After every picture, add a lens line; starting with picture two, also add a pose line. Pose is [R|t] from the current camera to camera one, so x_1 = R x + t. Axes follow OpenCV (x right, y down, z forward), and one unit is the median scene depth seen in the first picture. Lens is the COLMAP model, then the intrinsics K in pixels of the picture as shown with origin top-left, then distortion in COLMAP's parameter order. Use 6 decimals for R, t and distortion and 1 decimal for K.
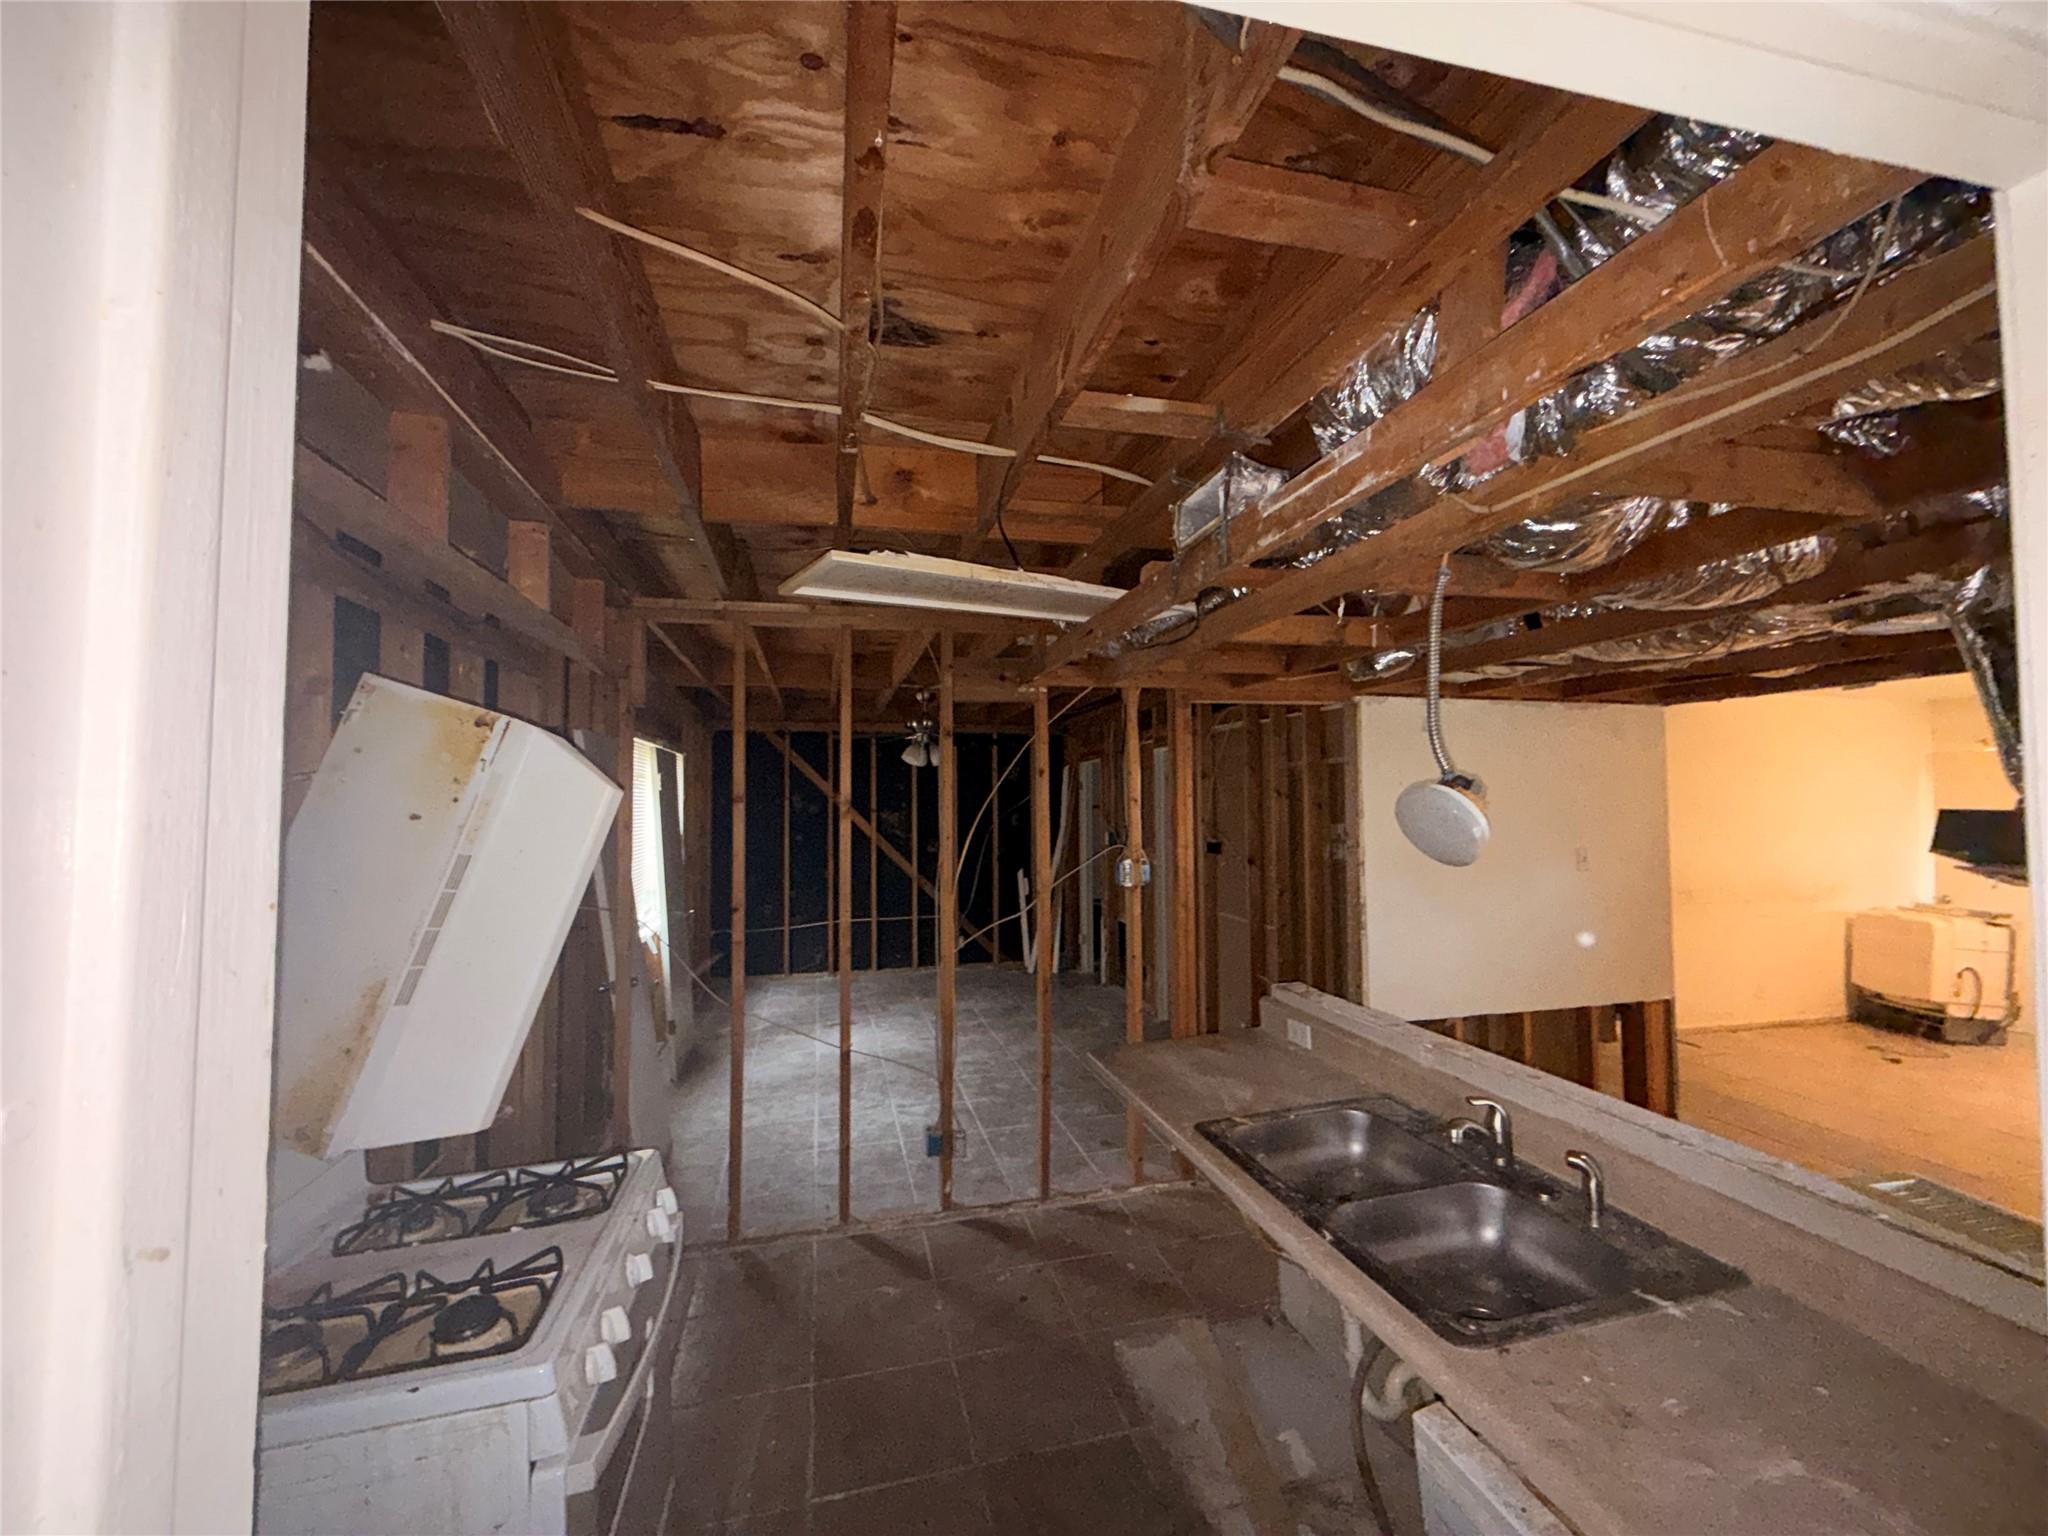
lens RADIAL K [[812.8, 0, 1034.9], [0, 812.8, 769.2], [0, 0, 1]] dist [0.000564, -0.000634]
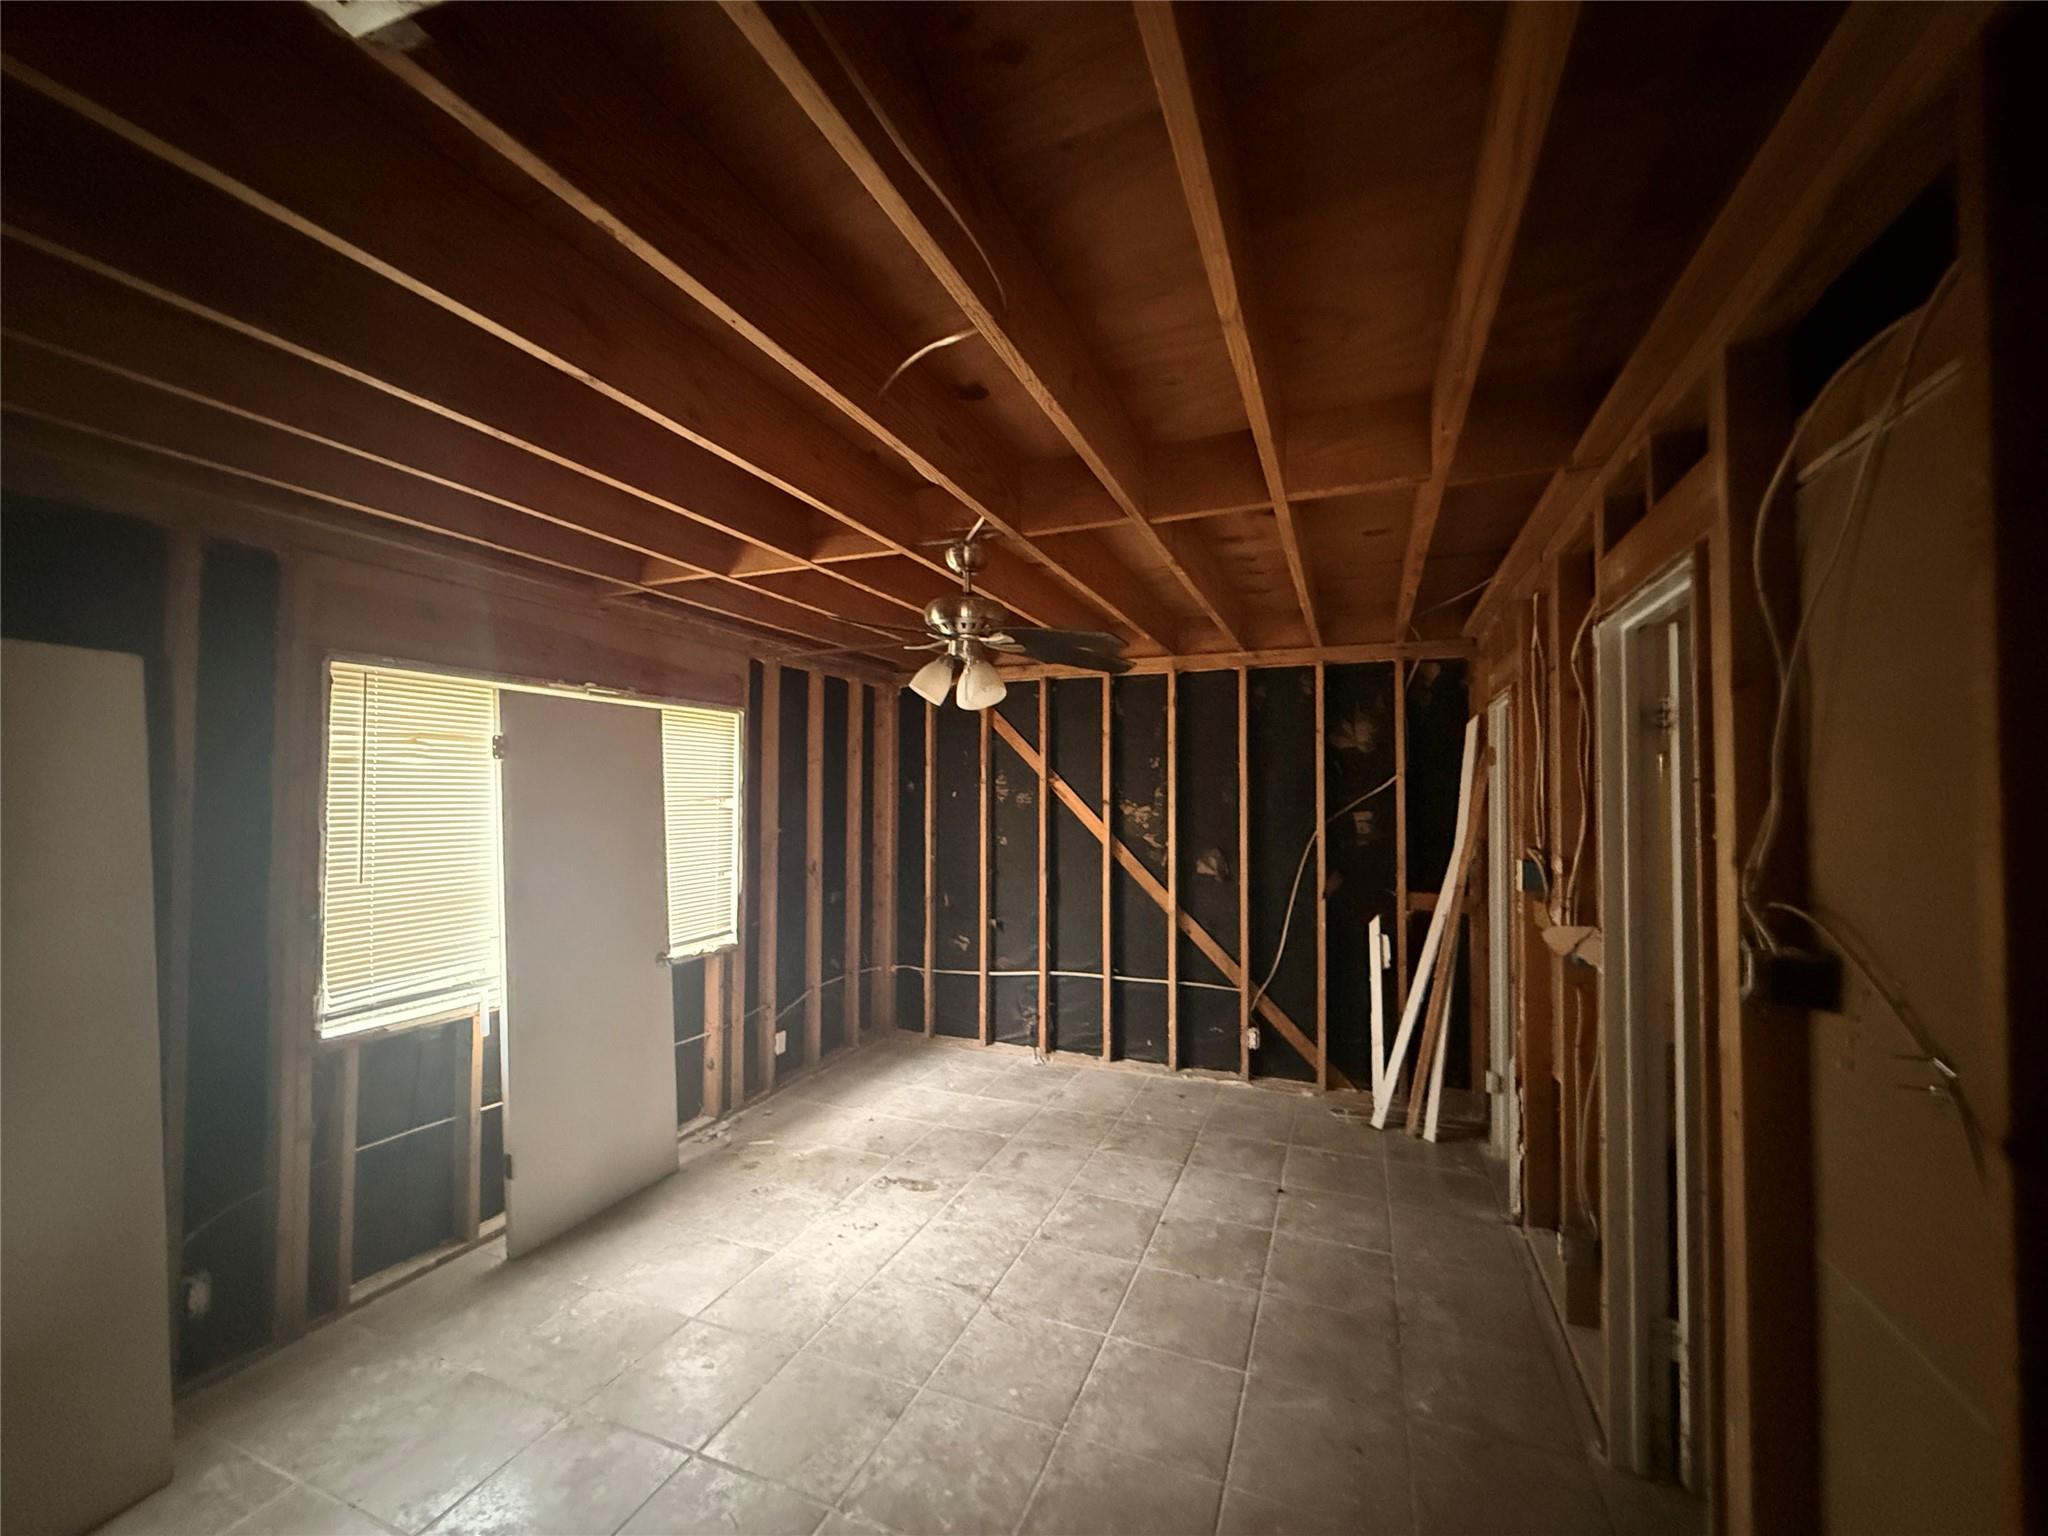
lens RADIAL K [[812.8, 0, 1020.2], [0, 812.8, 770.1], [0, 0, 1]] dist [0.000564, -0.000634]
pose [[0.802221, -0.012138, -0.596904, 0.119703], [0.015732, 0.999876, 0.000811, 0.025388], [0.596820, -0.010042, 0.802312, 0.461897]]
